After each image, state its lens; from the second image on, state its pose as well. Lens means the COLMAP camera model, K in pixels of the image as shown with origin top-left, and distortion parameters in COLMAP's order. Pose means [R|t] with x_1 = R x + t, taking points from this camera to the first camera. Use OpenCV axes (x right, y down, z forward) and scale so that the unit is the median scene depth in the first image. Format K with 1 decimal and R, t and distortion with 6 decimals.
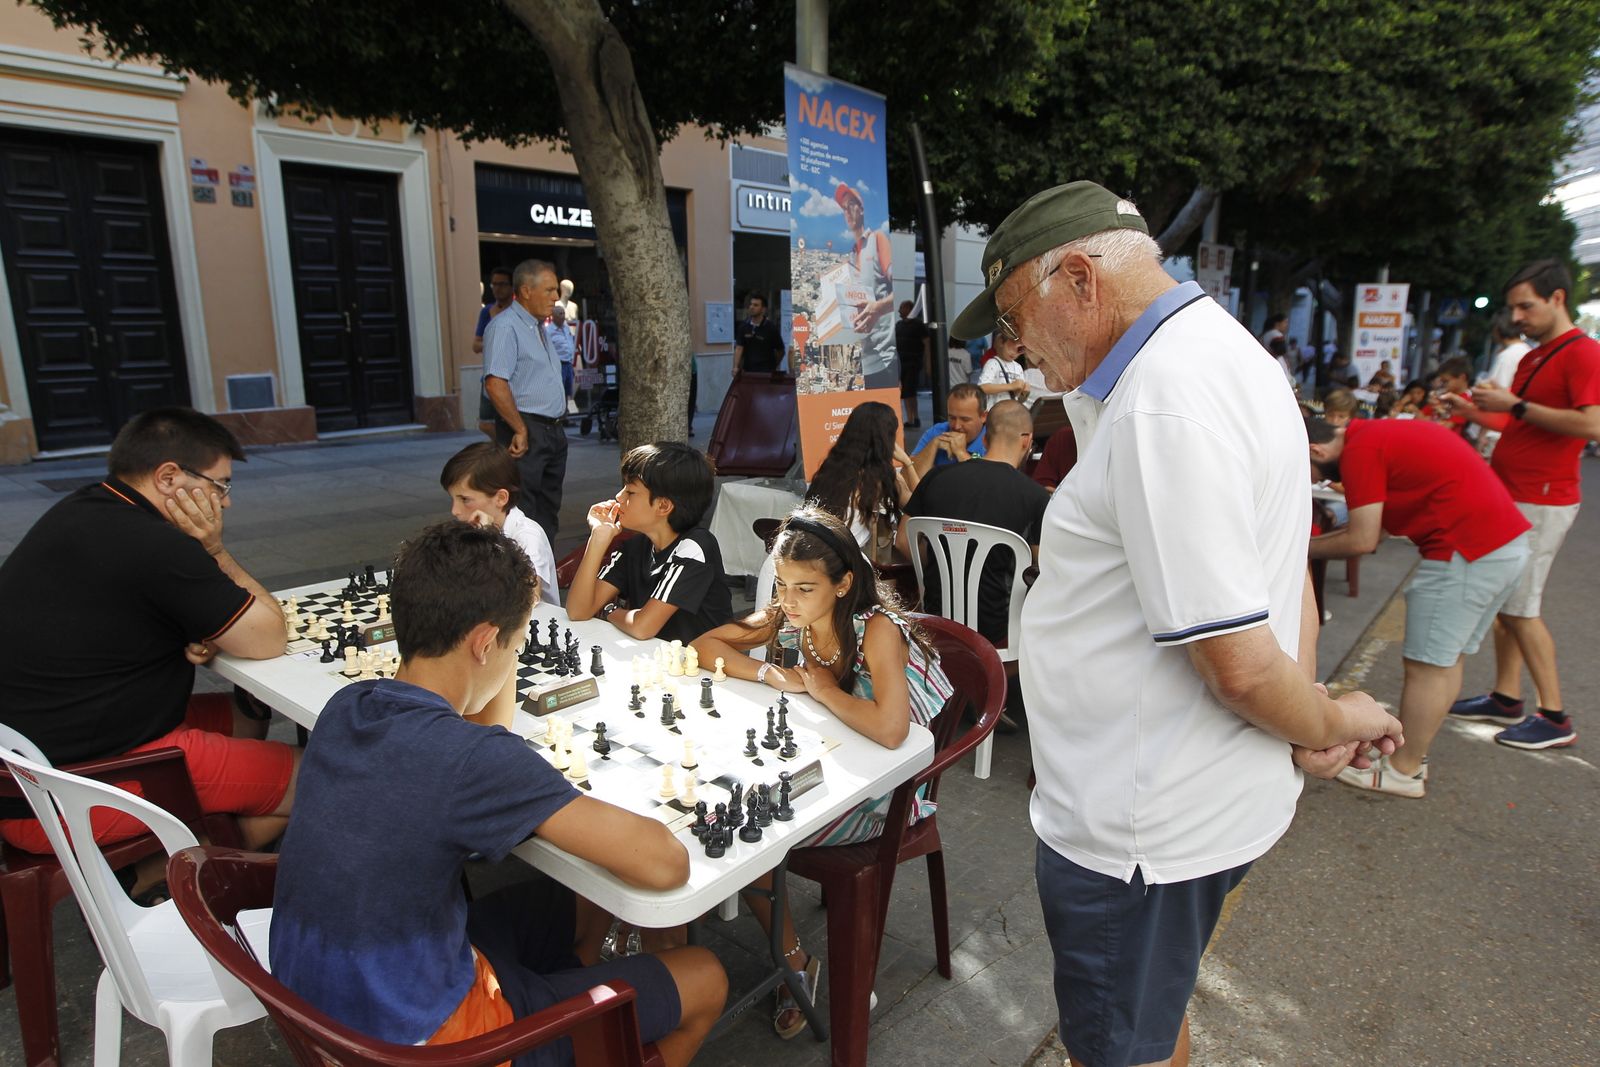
lens RADIAL K [[942.7, 0, 800.0], [0, 942.7, 533.5], [0, 0, 1]] dist [-0.059615, 0.021980]
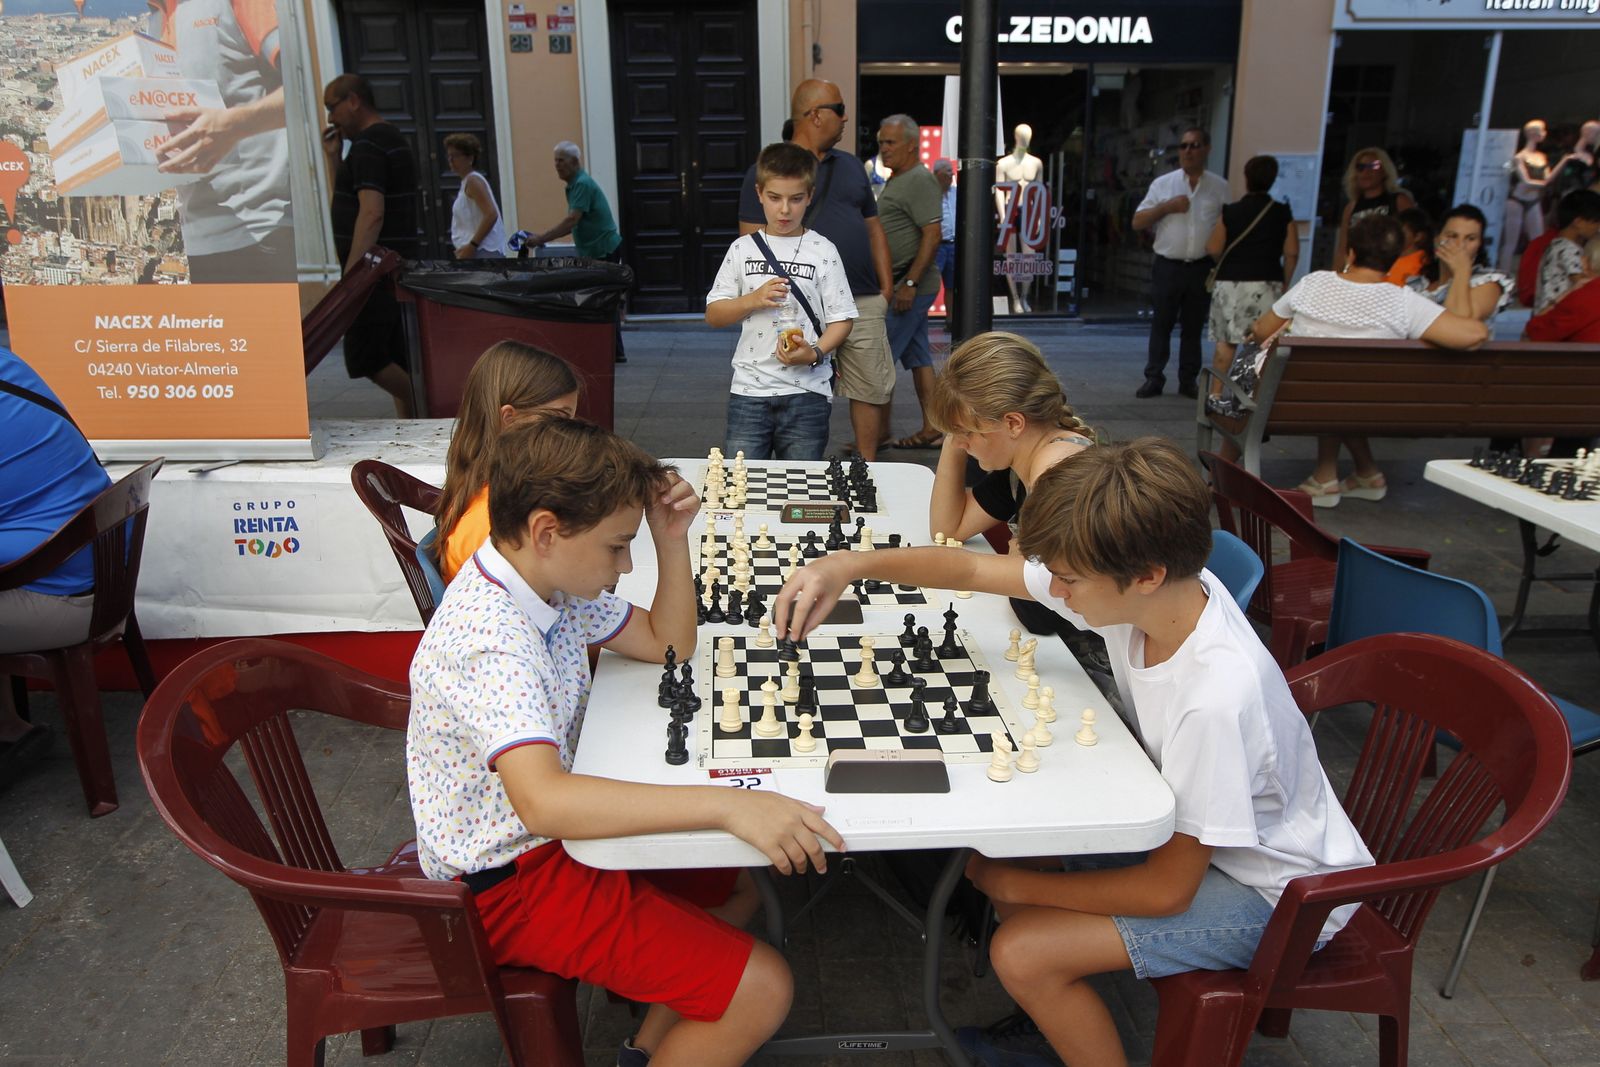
lens RADIAL K [[1106.3, 0, 800.0], [0, 1106.3, 533.5], [0, 0, 1]] dist [-0.058650, 0.043078]
pose [[0.663503, 0.211146, -0.717761, 0.555157], [-0.158847, 0.977235, 0.140637, -0.113933], [0.731116, 0.020701, 0.681939, 0.611301]]
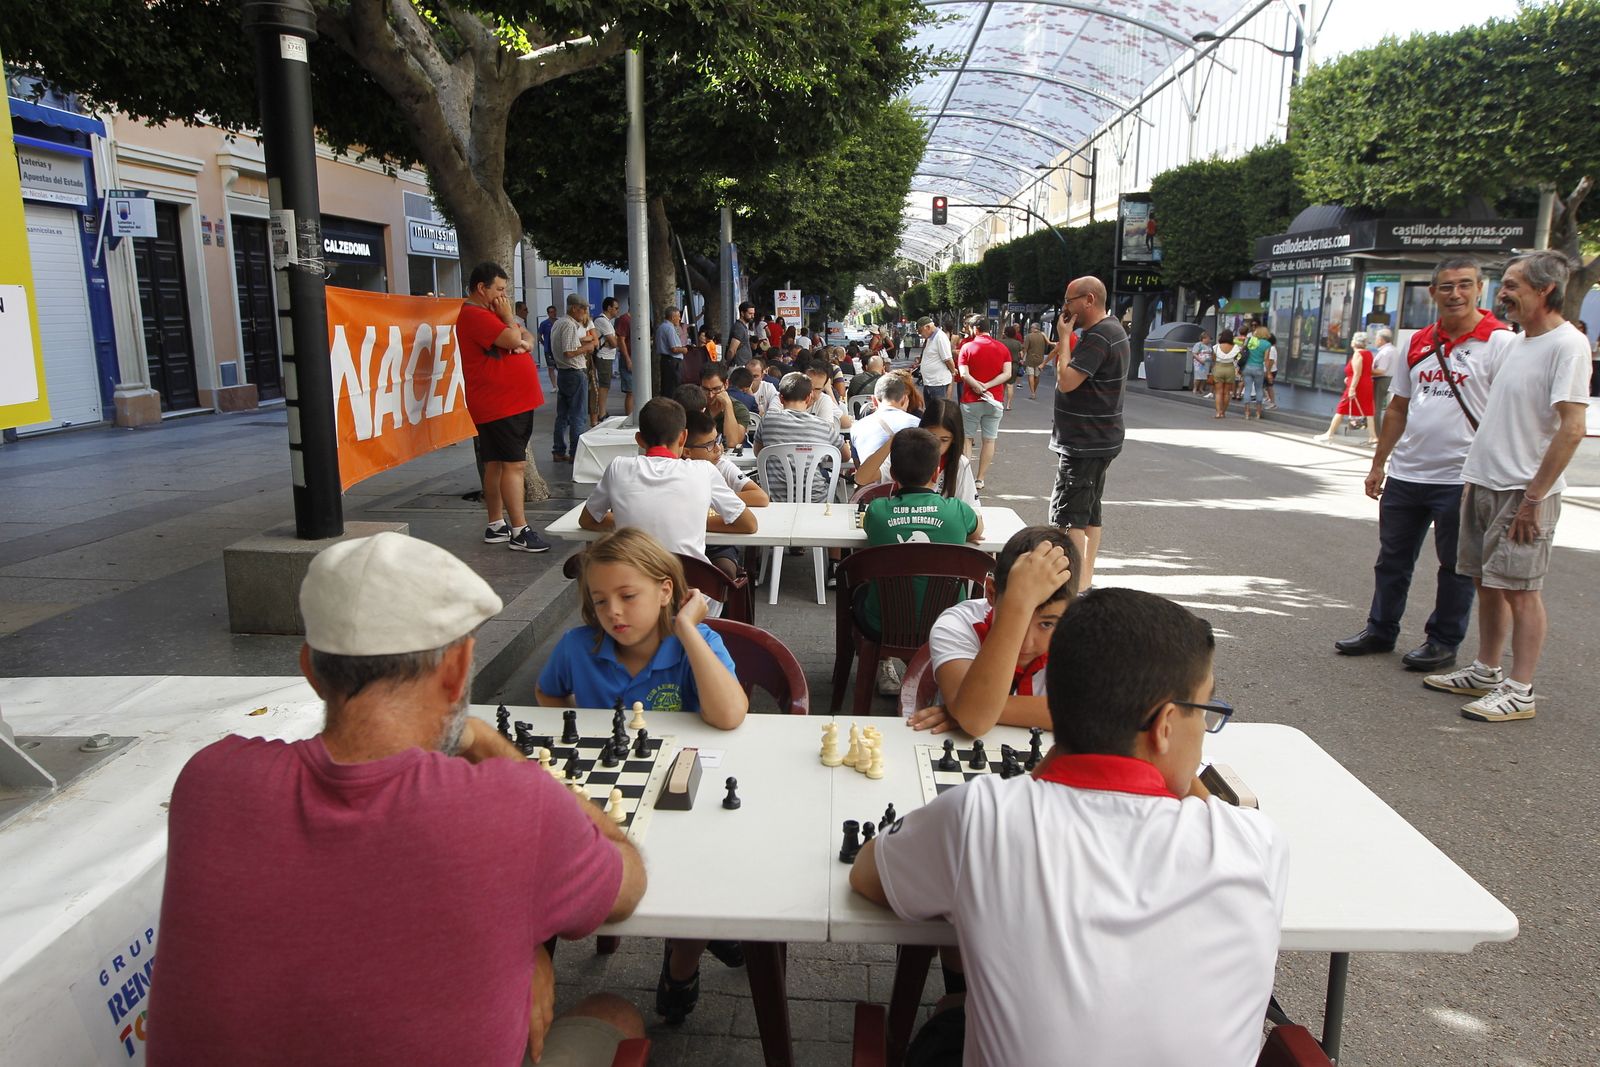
lens RADIAL K [[1106.3, 0, 800.0], [0, 1106.3, 533.5], [0, 0, 1]] dist [-0.058650, 0.043078]
pose [[0.789092, -0.124291, 0.601569, -1.314628], [0.134321, 0.990529, 0.028462, 0.227996], [-0.599410, 0.058344, 0.798313, -1.216545]]
